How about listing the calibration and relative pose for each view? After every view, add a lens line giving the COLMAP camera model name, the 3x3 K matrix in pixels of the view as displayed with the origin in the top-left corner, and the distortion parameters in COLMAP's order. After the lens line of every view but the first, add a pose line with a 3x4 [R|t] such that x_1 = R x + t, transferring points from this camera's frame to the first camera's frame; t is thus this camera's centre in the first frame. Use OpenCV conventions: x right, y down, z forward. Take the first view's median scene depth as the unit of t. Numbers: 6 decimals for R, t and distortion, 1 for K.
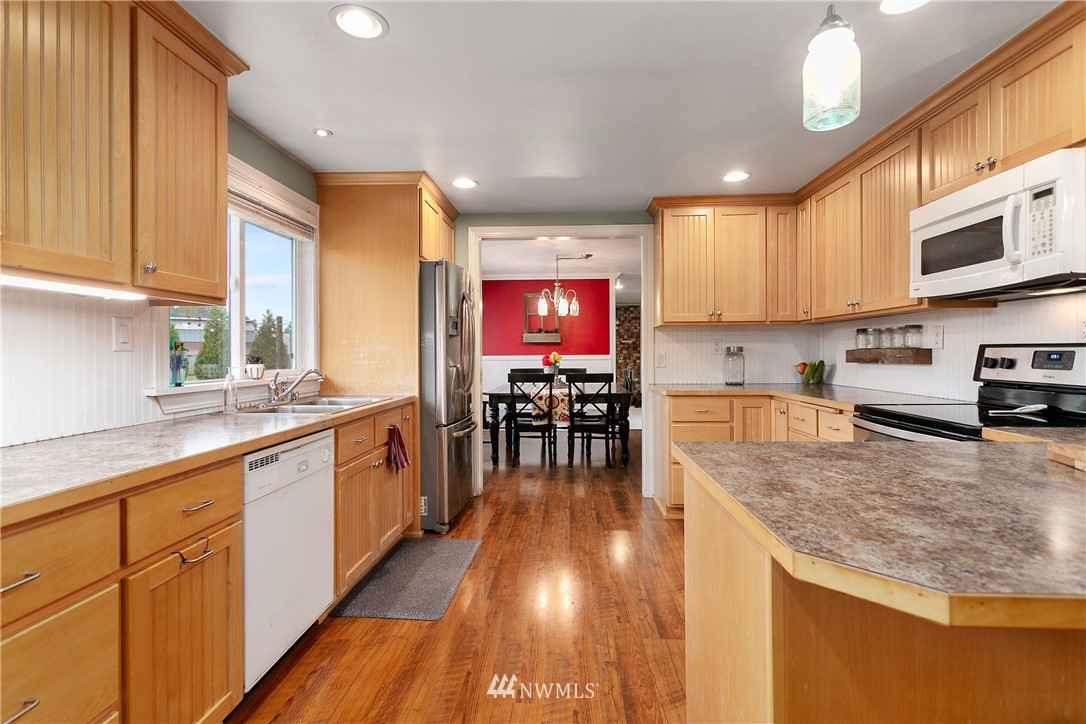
lens RADIAL K [[510.6, 0, 543.0], [0, 510.6, 362.0], [0, 0, 1]] dist [0.003933, 0.000258]
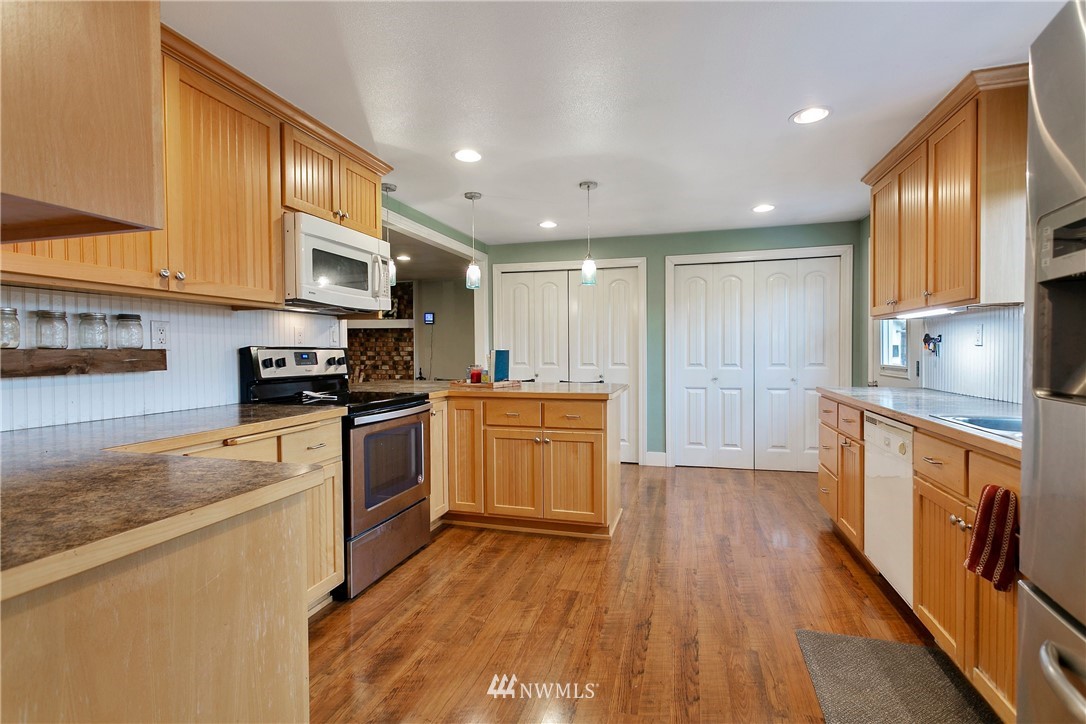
lens RADIAL K [[510.6, 0, 543.0], [0, 510.6, 362.0], [0, 0, 1]] dist [0.003933, 0.000258]
pose [[-0.974288, 0.005550, 0.225236, 0.038476], [0.014675, 0.999137, 0.038859, -0.035305], [-0.224826, 0.041165, -0.973529, 1.983852]]
